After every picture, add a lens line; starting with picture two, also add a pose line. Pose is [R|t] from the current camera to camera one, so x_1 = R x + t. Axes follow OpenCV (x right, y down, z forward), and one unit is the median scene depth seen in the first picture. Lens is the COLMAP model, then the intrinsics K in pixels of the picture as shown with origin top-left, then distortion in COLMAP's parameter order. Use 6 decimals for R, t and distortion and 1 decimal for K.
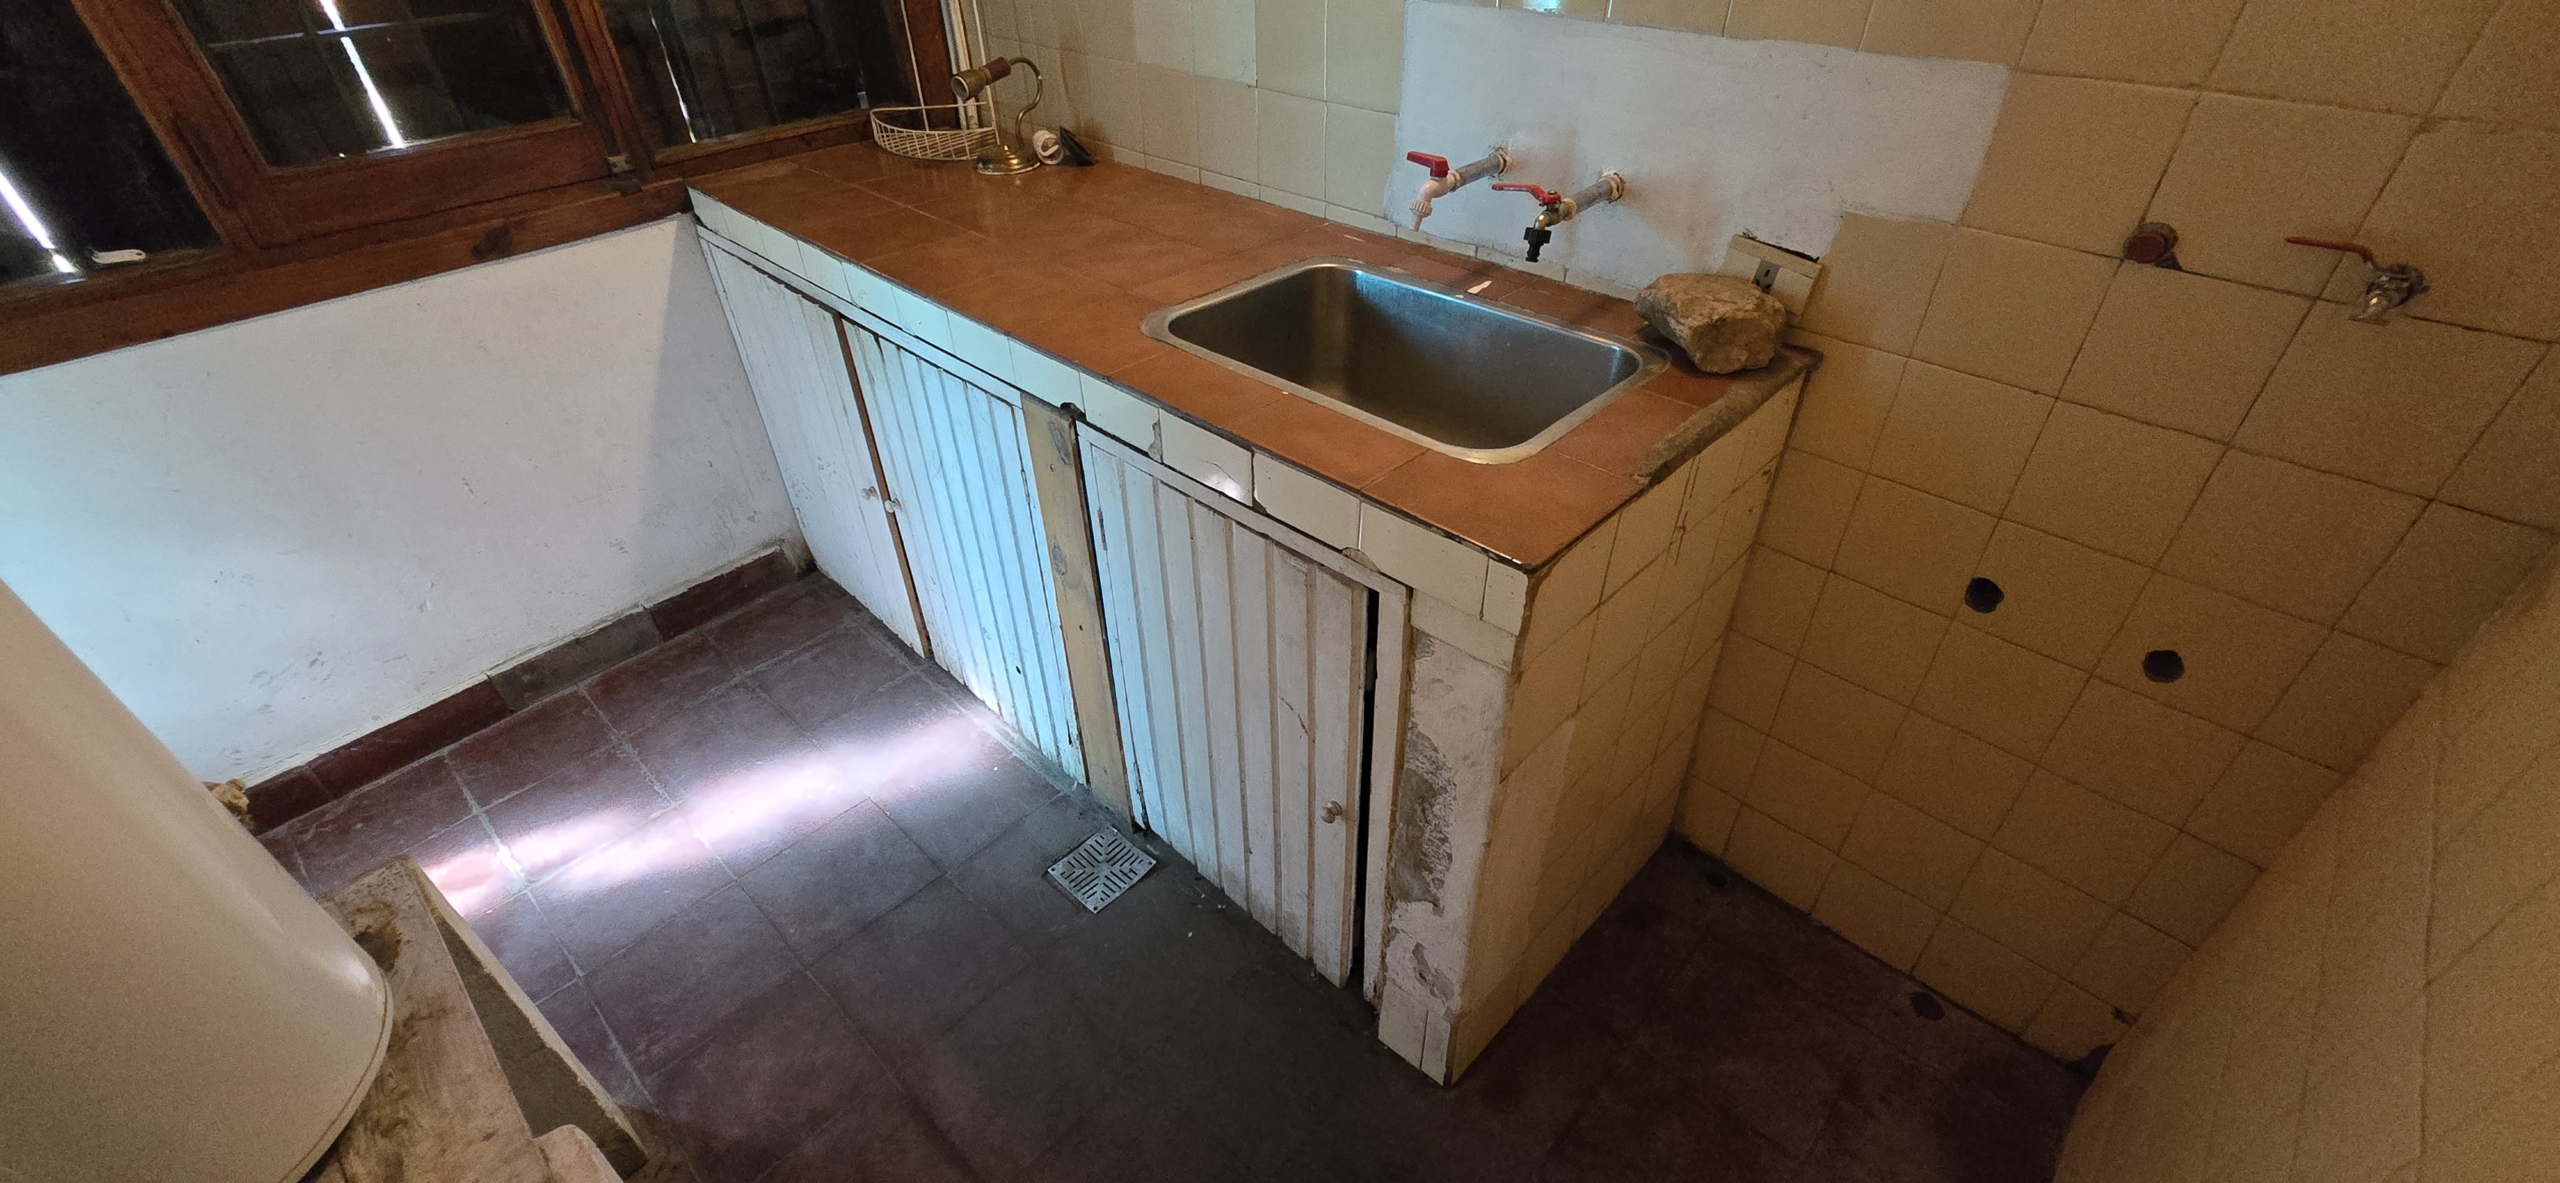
lens RADIAL K [[1042.8, 0, 1274.7], [0, 1042.8, 601.2], [0, 0, 1]] dist [-0.004231, 0.000471]
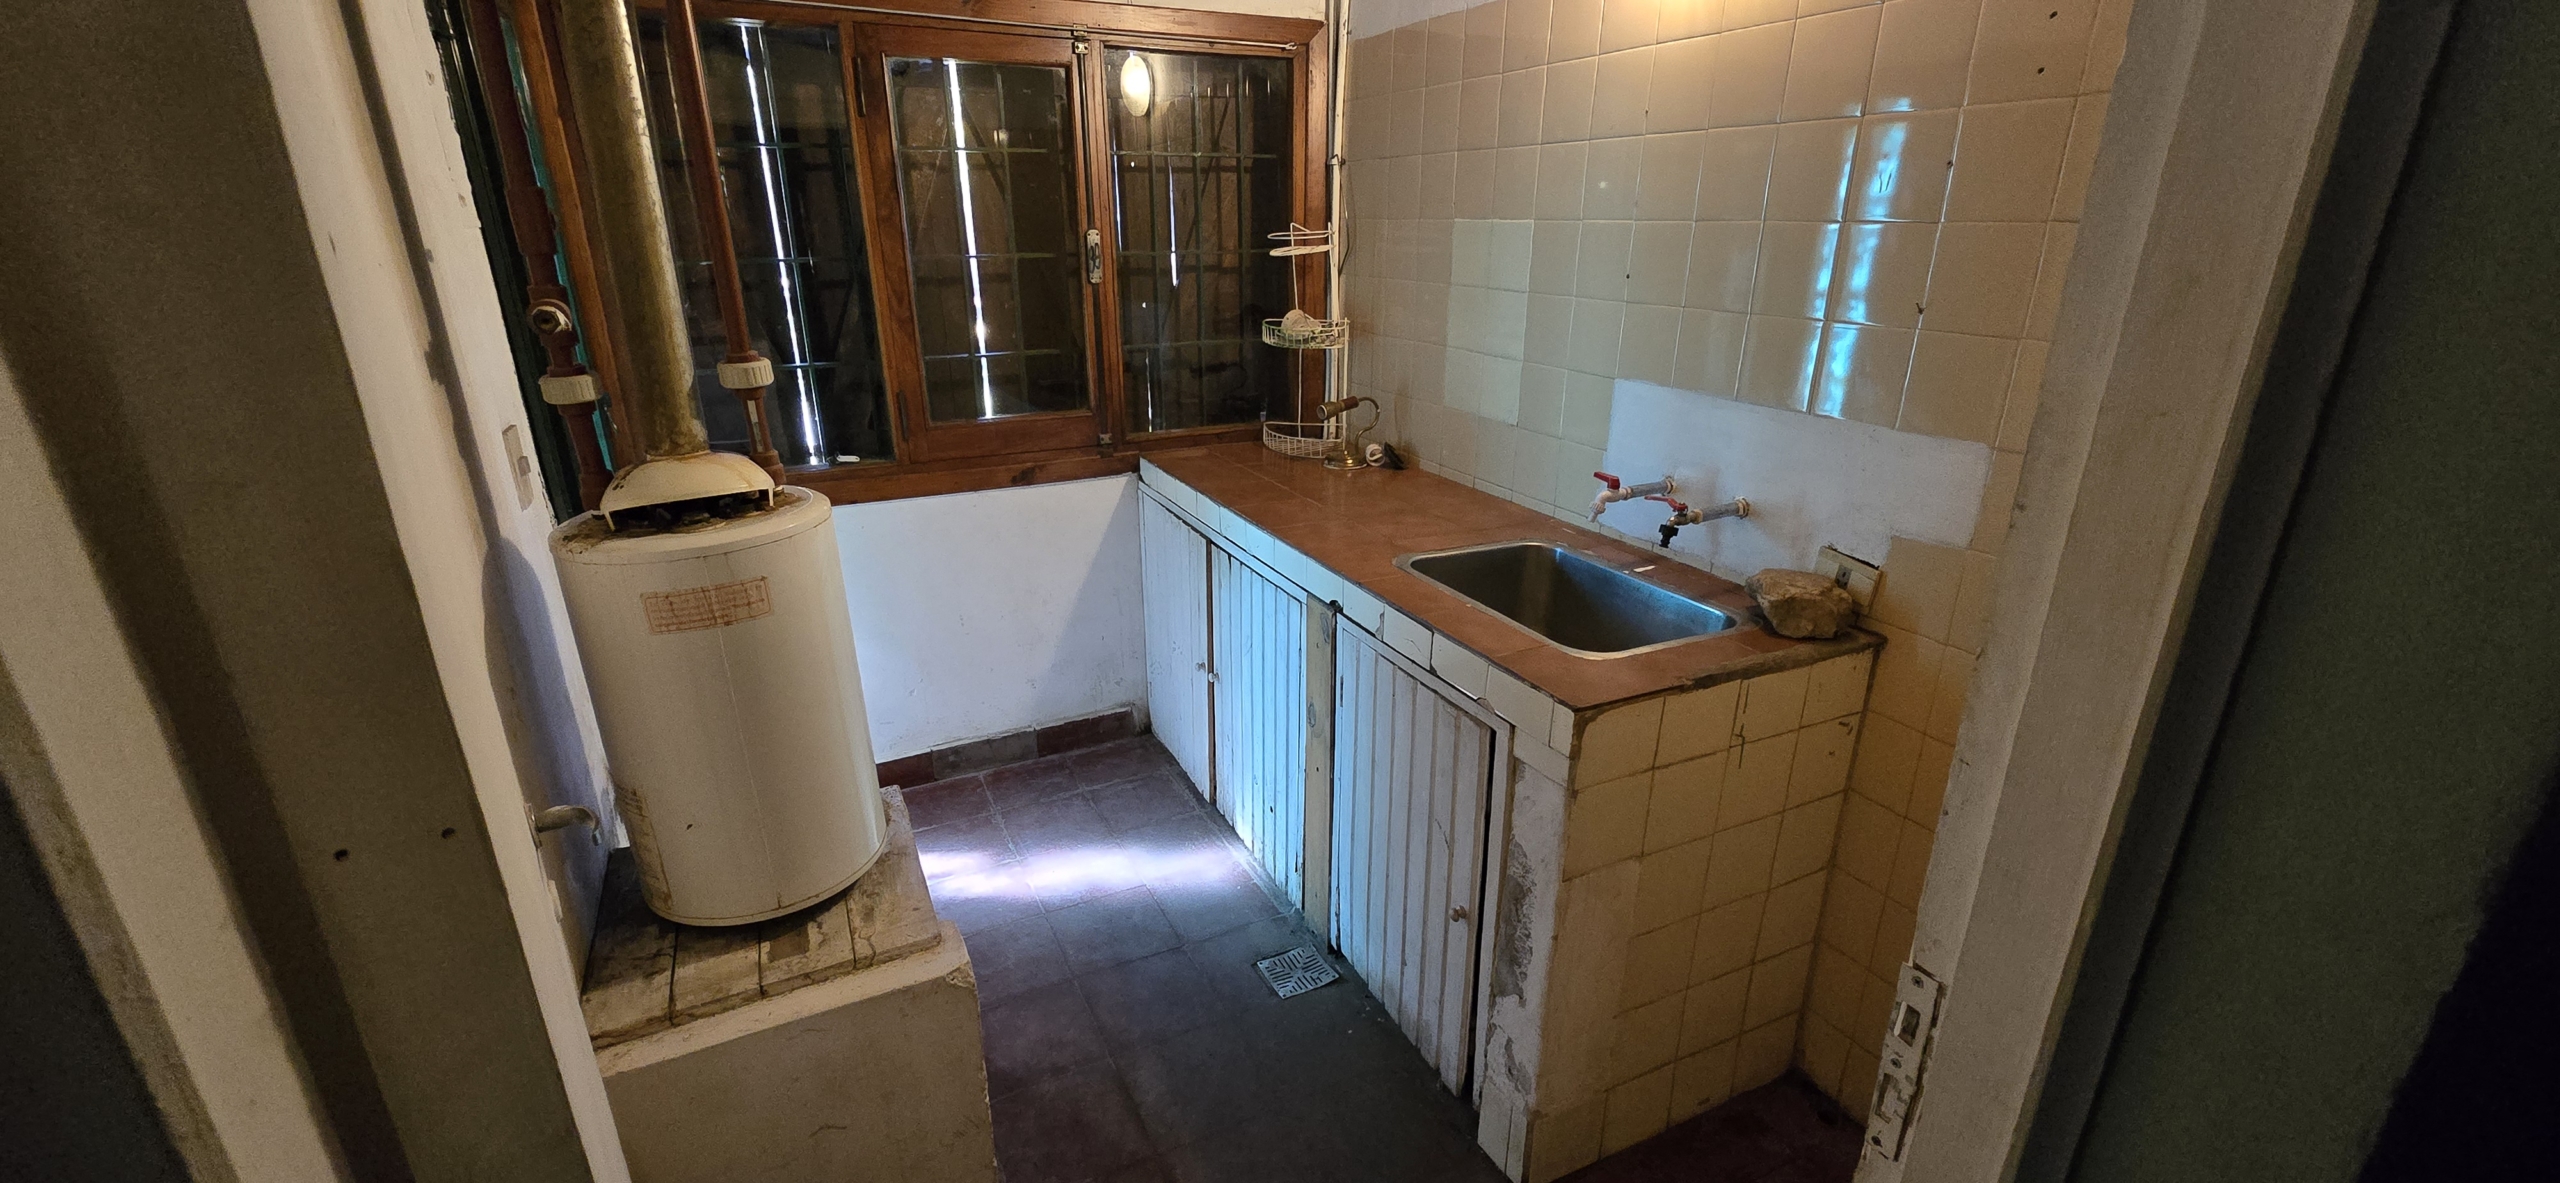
lens RADIAL K [[1042.8, 0, 1274.7], [0, 1042.8, 601.2], [0, 0, 1]] dist [-0.004231, 0.000471]
pose [[0.936728, 0.133722, -0.323509, 0.158095], [-0.222611, 0.940775, -0.255709, 0.162649], [0.270156, 0.311546, 0.911019, -0.300935]]
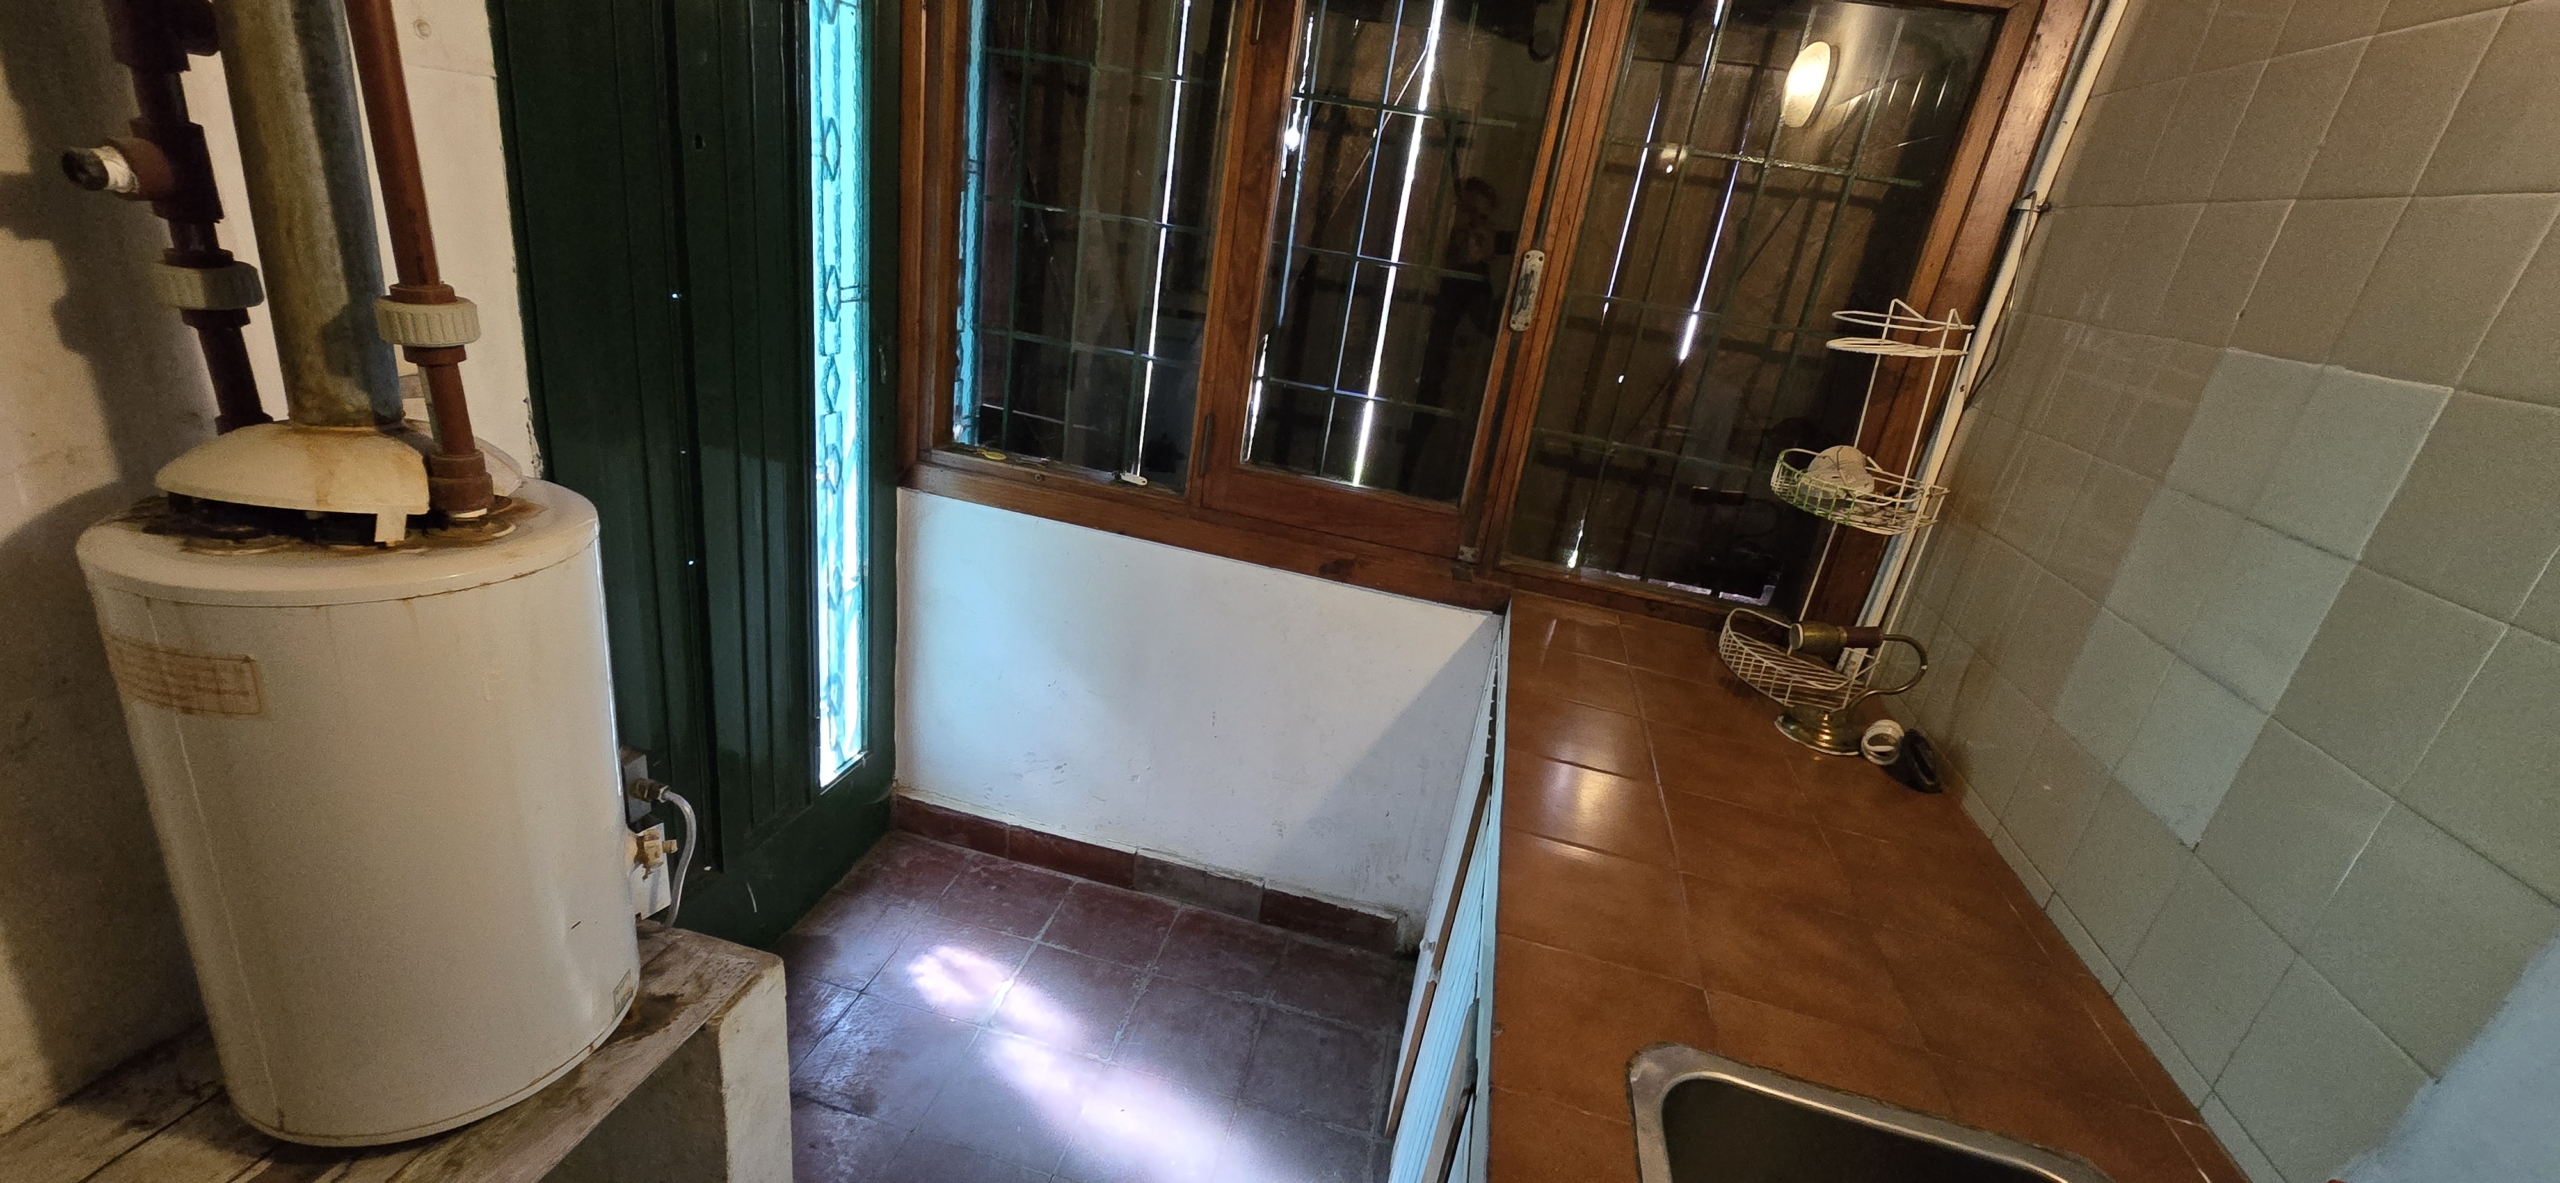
lens RADIAL K [[1042.8, 0, 1274.7], [0, 1042.8, 601.2], [0, 0, 1]] dist [-0.004231, 0.000471]
pose [[0.506370, 0.398814, -0.764550, 0.108050], [-0.638165, 0.769608, -0.021211, -0.246464], [0.579944, 0.498649, 0.644215, 0.235171]]
